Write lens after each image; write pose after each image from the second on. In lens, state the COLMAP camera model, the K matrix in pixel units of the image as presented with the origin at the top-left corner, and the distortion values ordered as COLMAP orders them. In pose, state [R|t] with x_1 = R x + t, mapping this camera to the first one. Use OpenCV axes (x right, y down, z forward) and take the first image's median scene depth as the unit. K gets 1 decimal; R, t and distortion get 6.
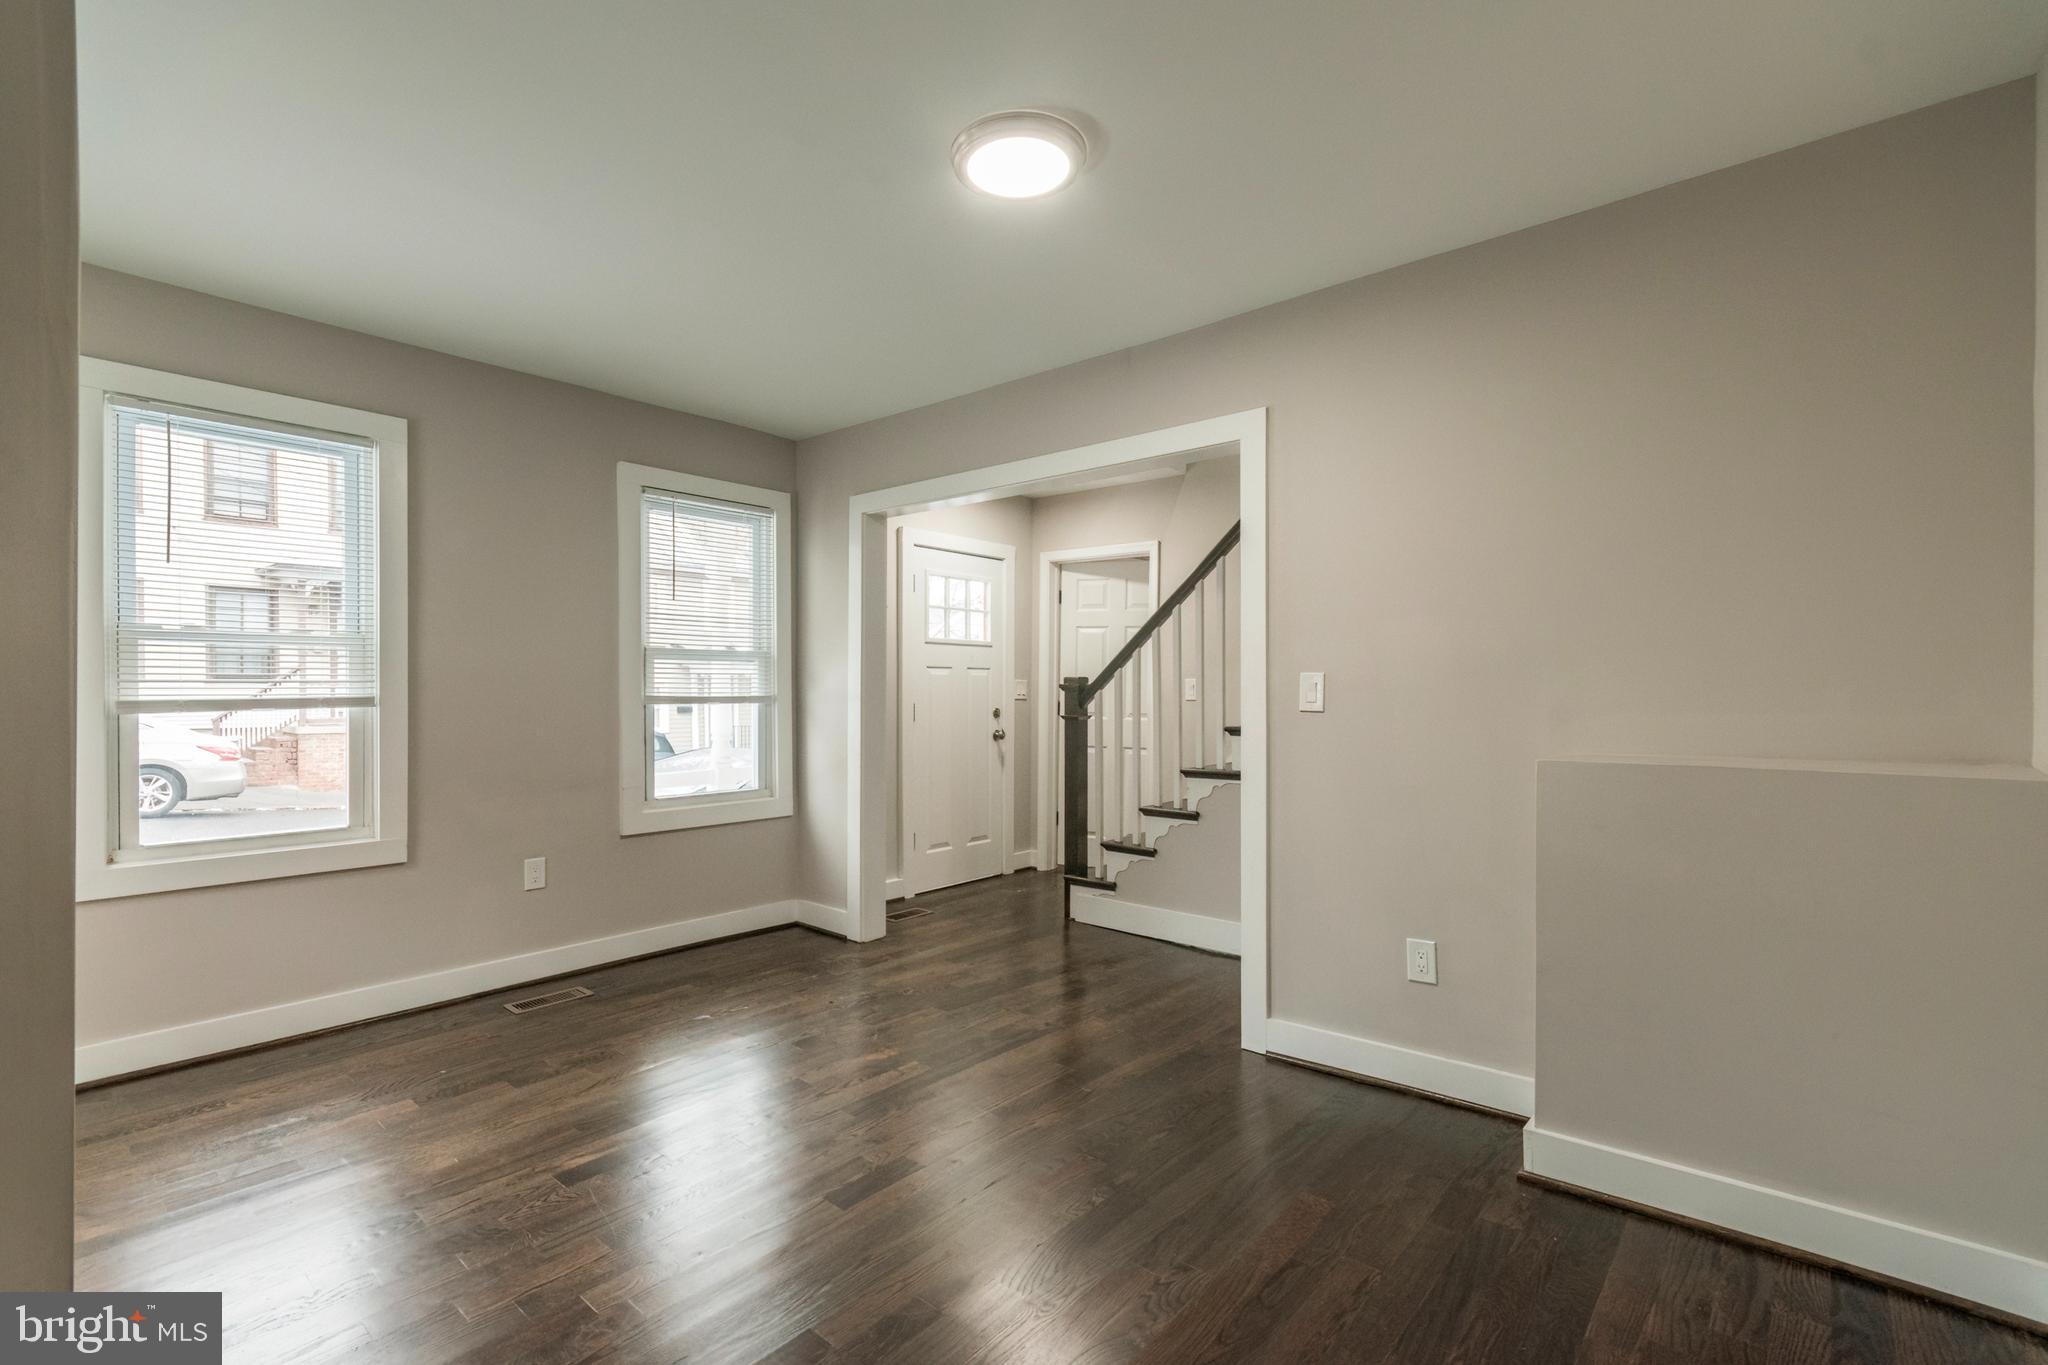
lens RADIAL K [[903.8, 0, 997.0], [0, 903.8, 696.3], [0, 0, 1]] dist [0.000477, 0.000000]
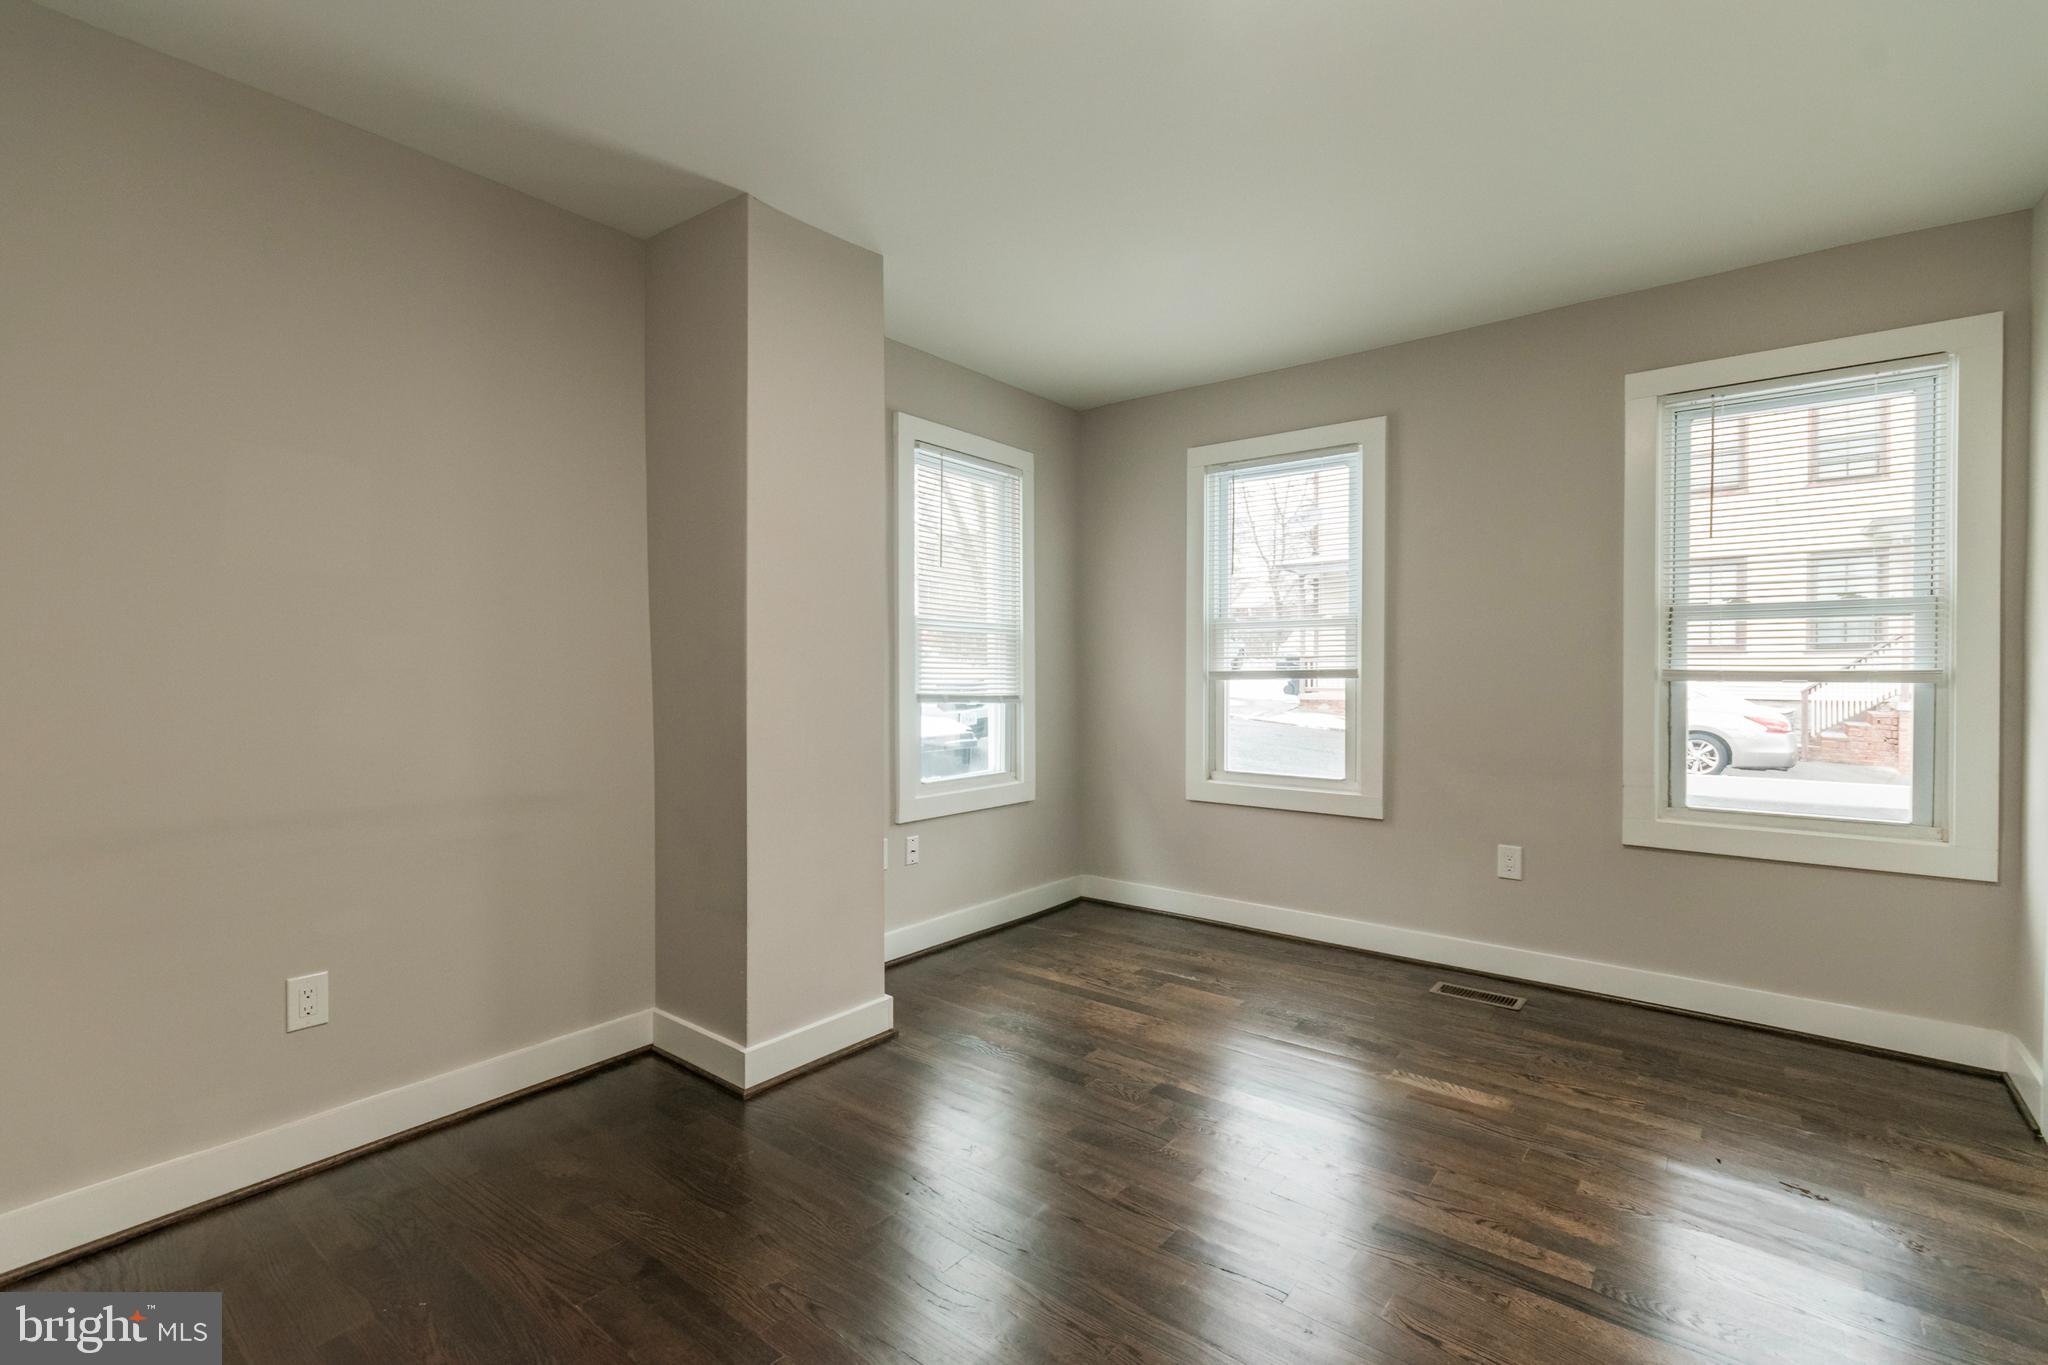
lens RADIAL K [[912.7, 0, 1000.2], [0, 912.7, 671.3], [0, 0, 1]] dist [-0.000413, -0.000054]
pose [[0.027302, 0.005847, -0.999610, 0.270406], [-0.000596, 0.999983, 0.005833, -0.001824], [0.999627, 0.000437, 0.027305, 0.306416]]
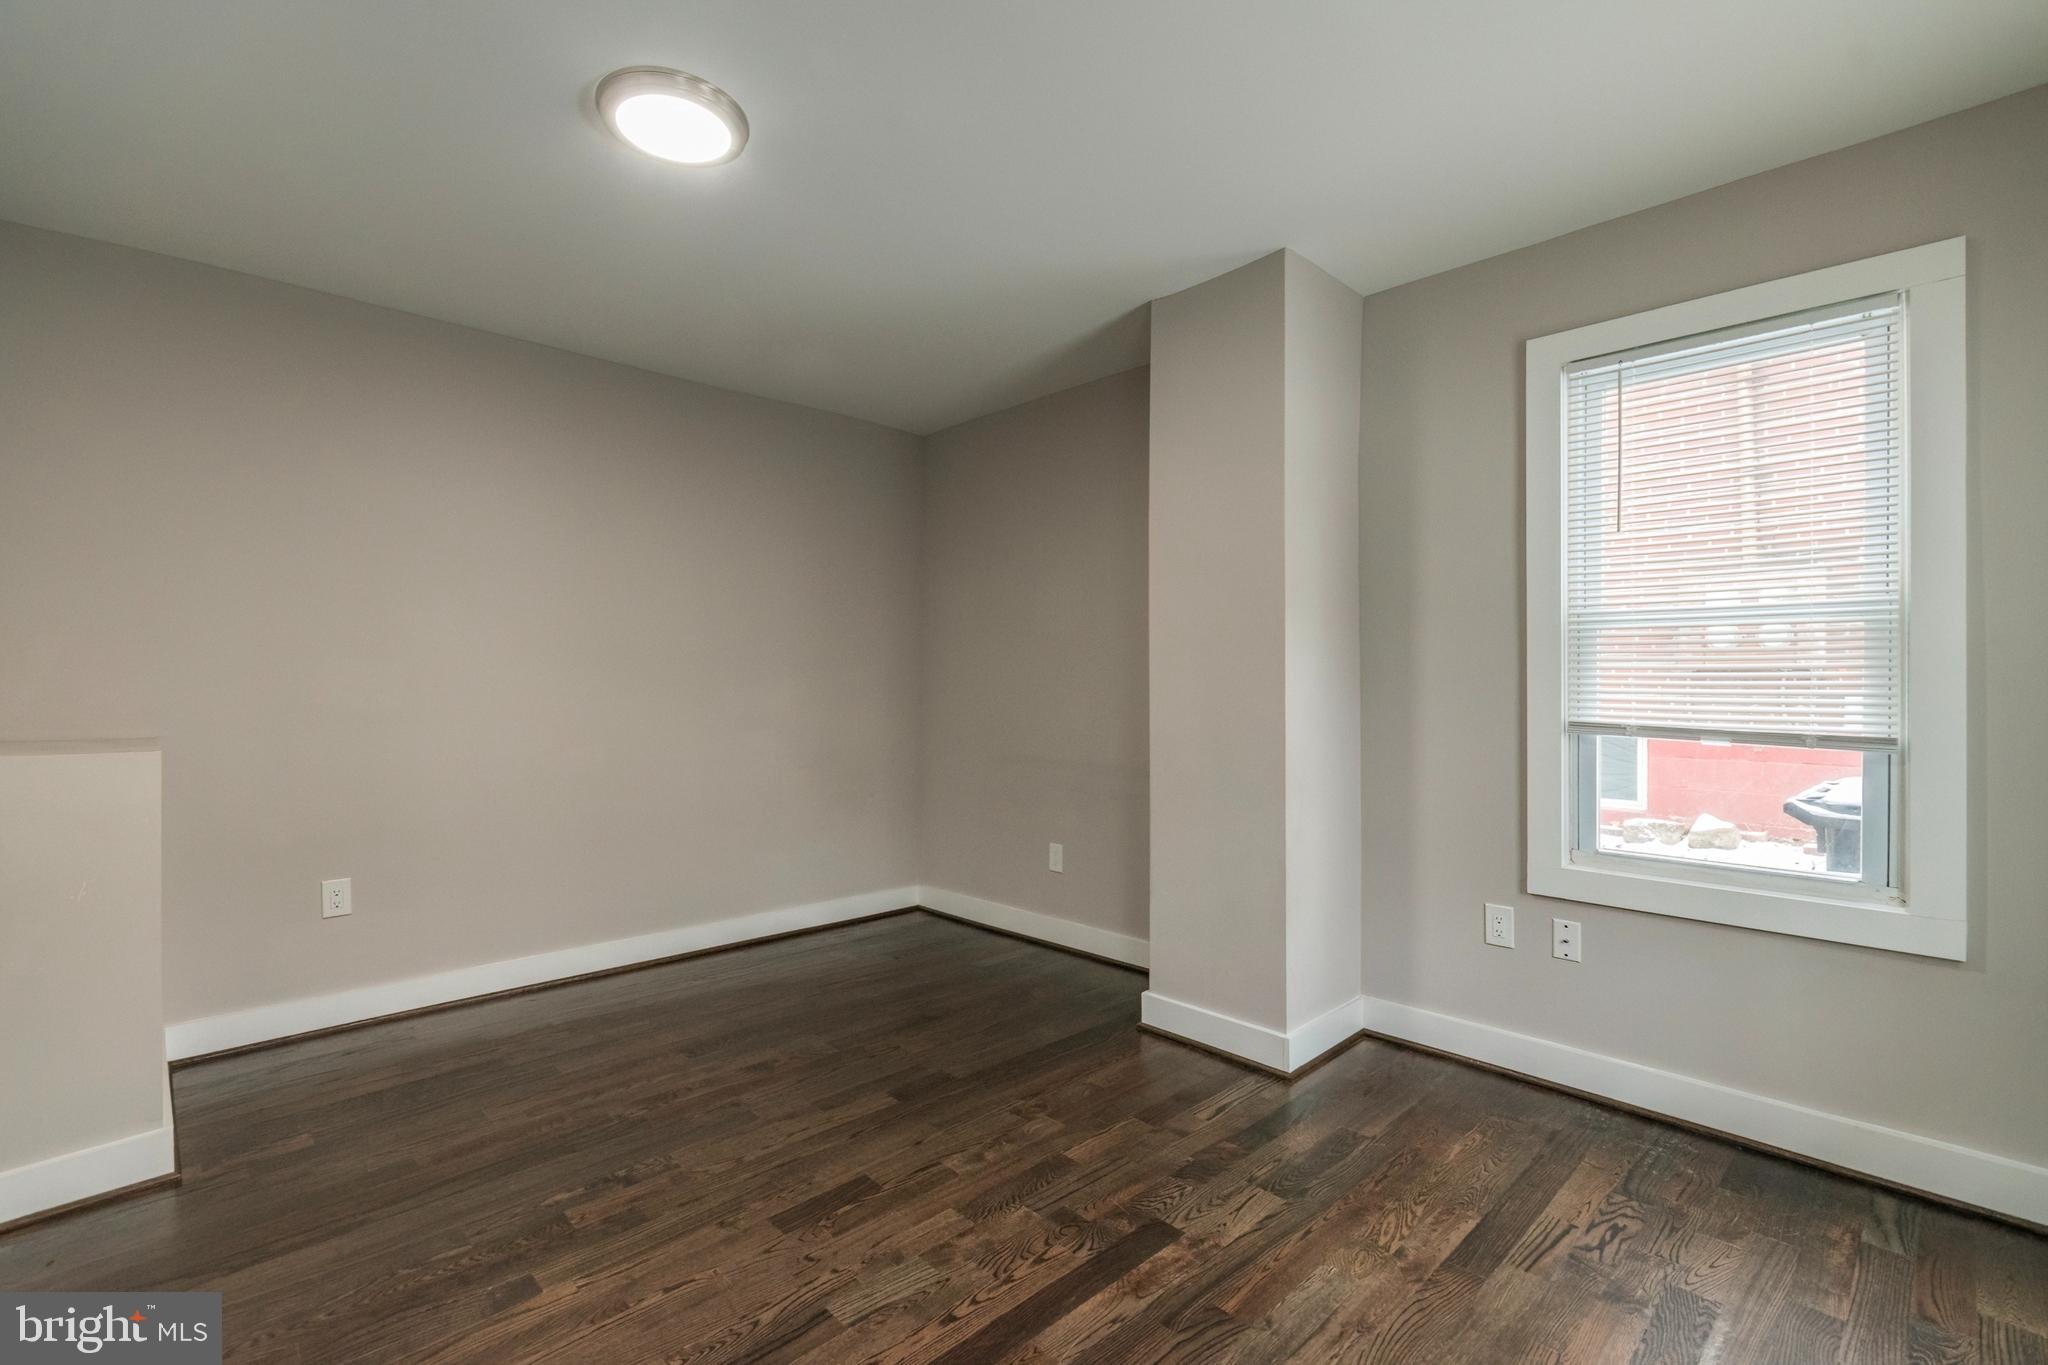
lens RADIAL K [[912.0, 0, 1027.5], [0, 912.0, 687.2], [0, 0, 1]] dist [0.018455, -0.000083]
pose [[-0.996343, 0.000049, 0.085444, -0.164092], [0.000207, 0.999998, 0.001846, 0.001197], [-0.085444, 0.001857, -0.996341, 0.760091]]
